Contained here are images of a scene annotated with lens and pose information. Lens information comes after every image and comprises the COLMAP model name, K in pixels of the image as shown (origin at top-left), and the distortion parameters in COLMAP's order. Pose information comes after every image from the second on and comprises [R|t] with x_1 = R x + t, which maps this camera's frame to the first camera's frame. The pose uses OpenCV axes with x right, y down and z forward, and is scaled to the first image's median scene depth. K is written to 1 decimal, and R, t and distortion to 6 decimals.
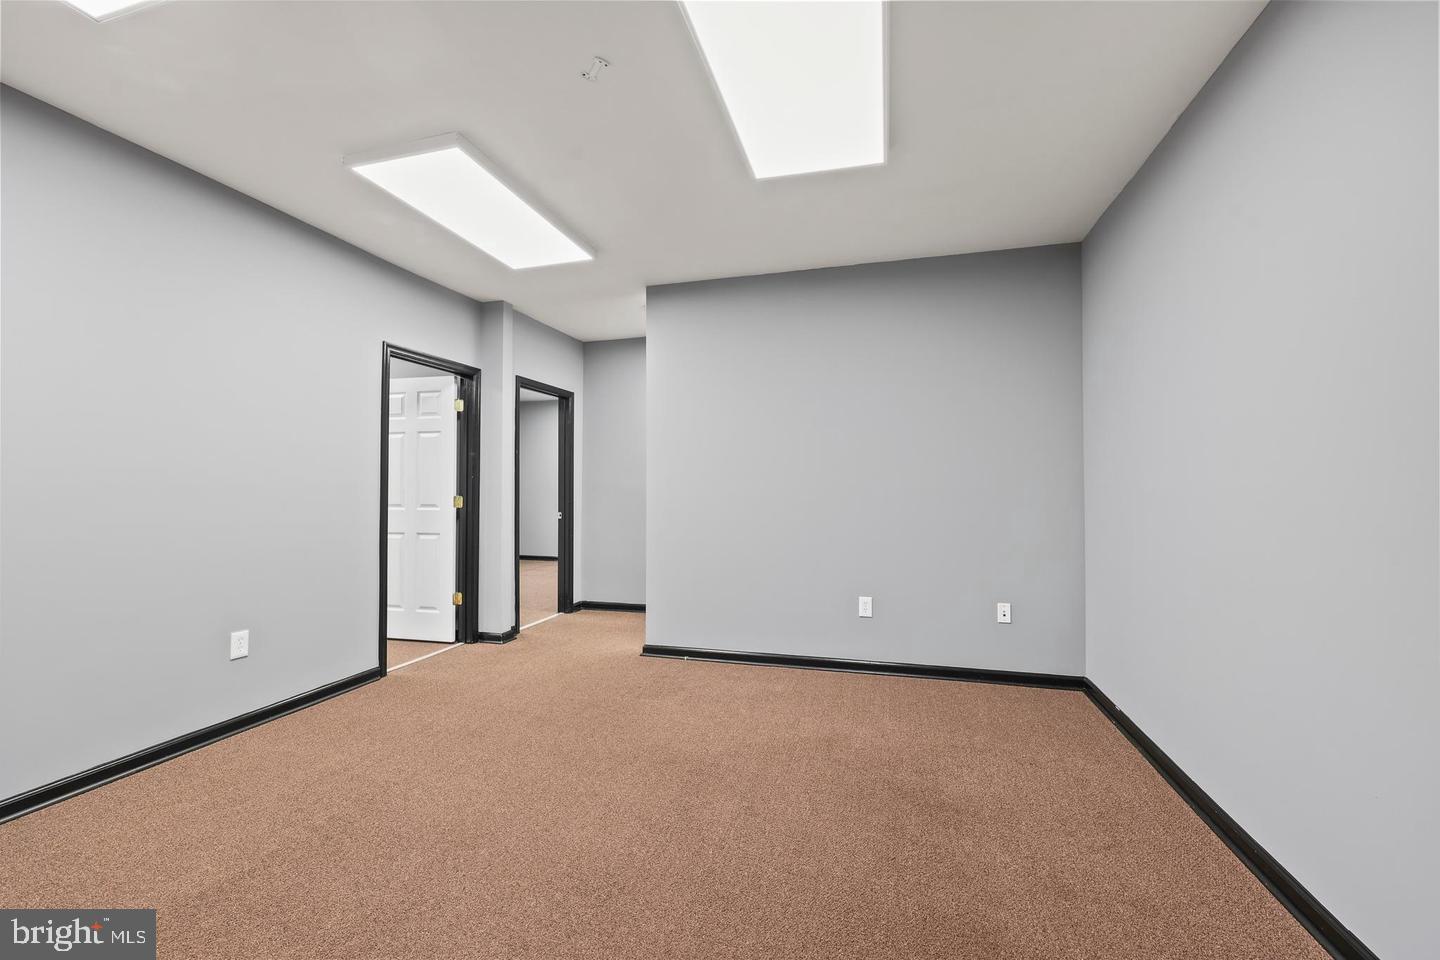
lens RADIAL K [[572.9, 0, 724.6], [0, 572.9, 469.4], [0, 0, 1]] dist [-0.001417, -0.000361]
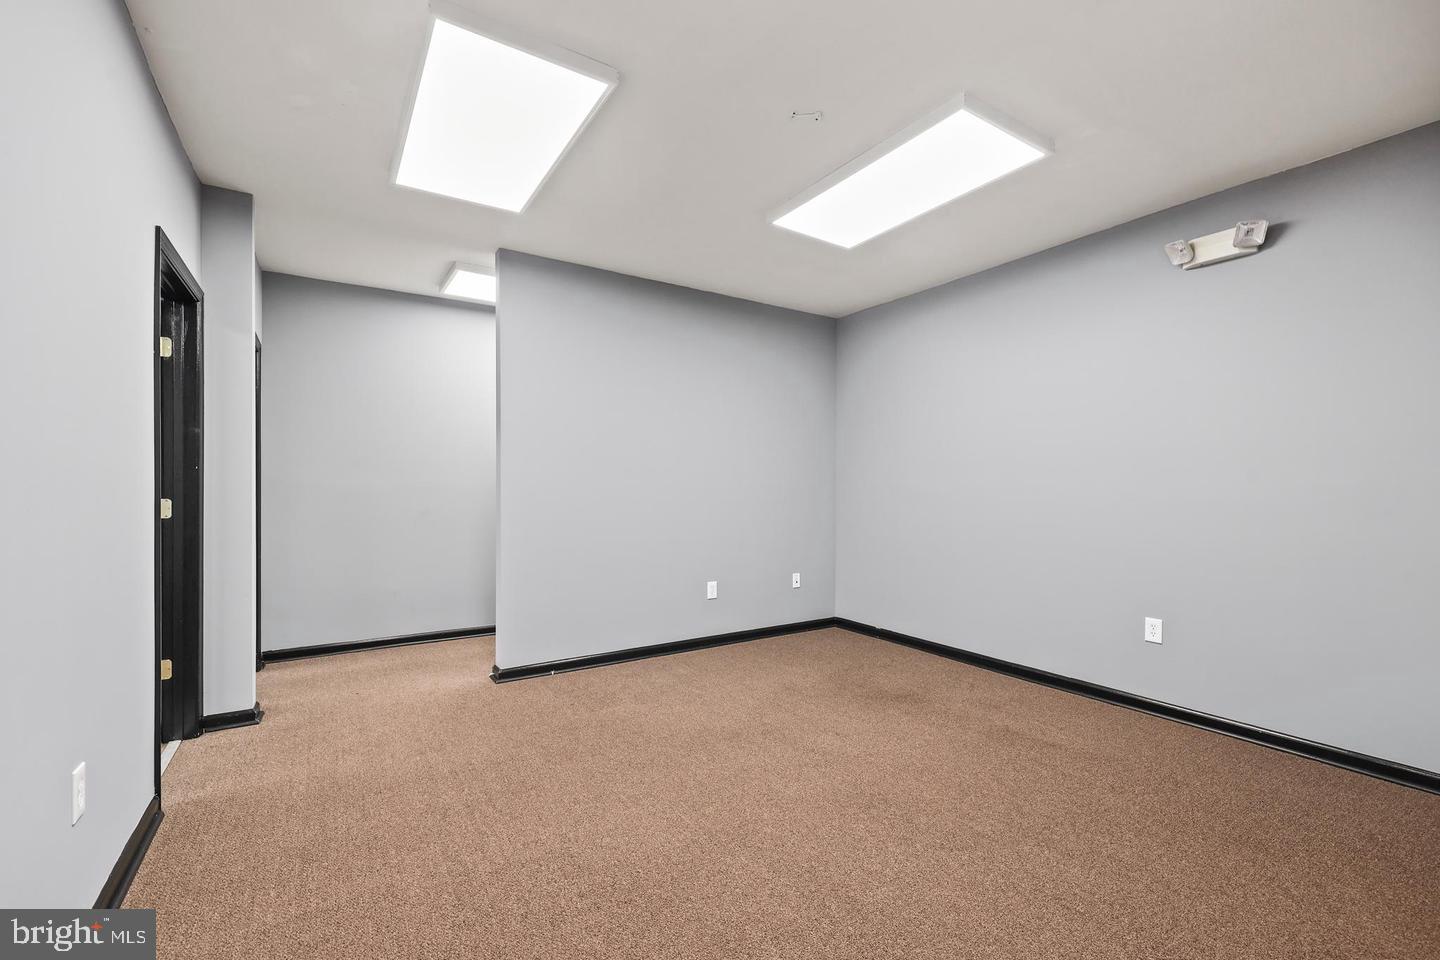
lens RADIAL K [[610.4, 0, 726.4], [0, 610.4, 485.6], [0, 0, 1]] dist [-0.000358, -0.000139]
pose [[0.662143, 0.005328, 0.749359, -0.641872], [-0.026334, 0.999523, 0.016163, 0.006696], [-0.748915, -0.030436, 0.661967, 0.159773]]
